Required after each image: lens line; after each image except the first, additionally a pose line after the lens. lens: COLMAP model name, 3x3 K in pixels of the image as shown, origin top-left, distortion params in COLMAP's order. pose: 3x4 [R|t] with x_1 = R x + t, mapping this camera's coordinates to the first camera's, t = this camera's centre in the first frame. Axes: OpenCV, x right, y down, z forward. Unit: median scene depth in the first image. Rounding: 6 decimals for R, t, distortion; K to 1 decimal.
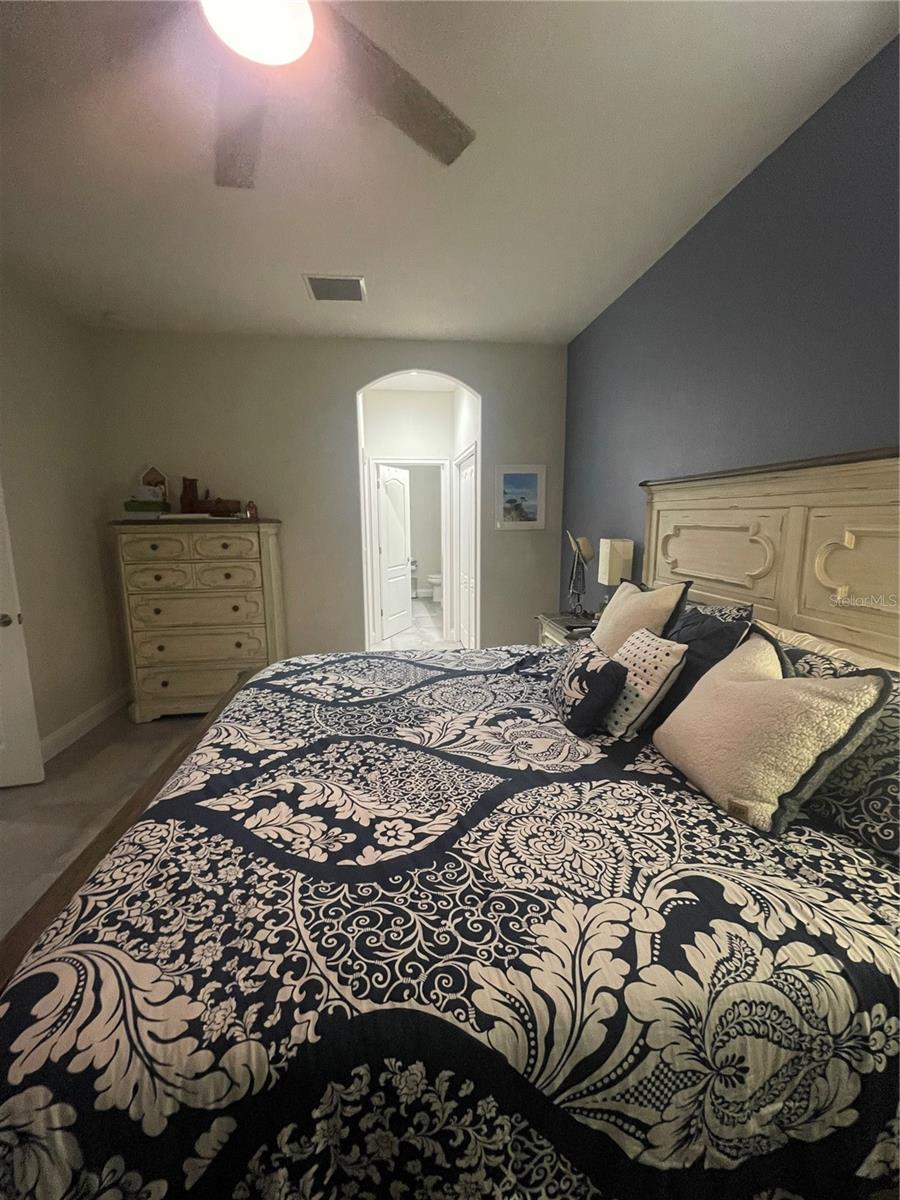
lens RADIAL K [[509.0, 0, 450.0], [0, 509.0, 600.0], [0, 0, 1]] dist [-0.000362, 0.000020]
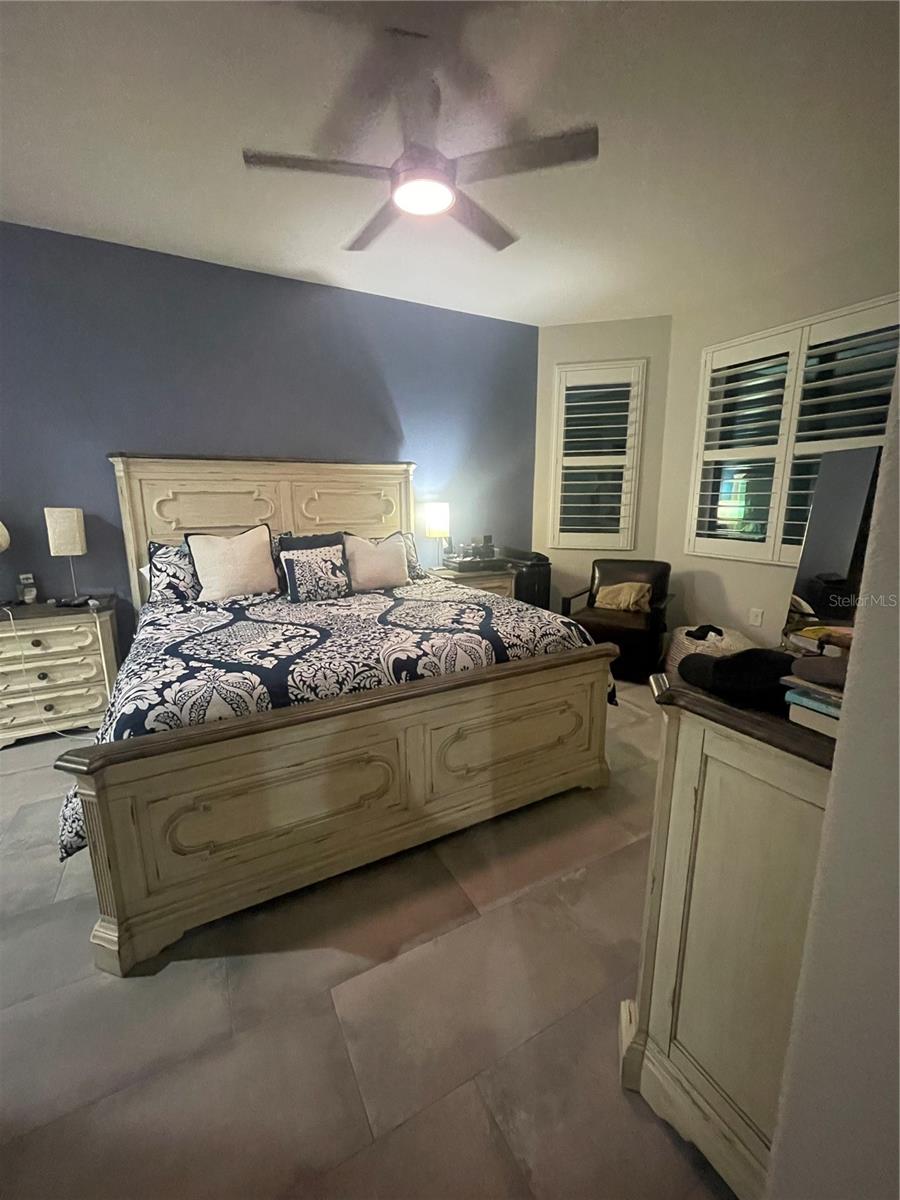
lens RADIAL K [[483.1, 0, 443.6], [0, 483.1, 590.7], [0, 0, 1]] dist [-0.001184, 0.000108]
pose [[-0.321564, -0.175798, 0.930425, -1.666738], [0.153418, 0.959958, 0.234401, -0.045075], [-0.934377, 0.218119, -0.281717, 0.777829]]
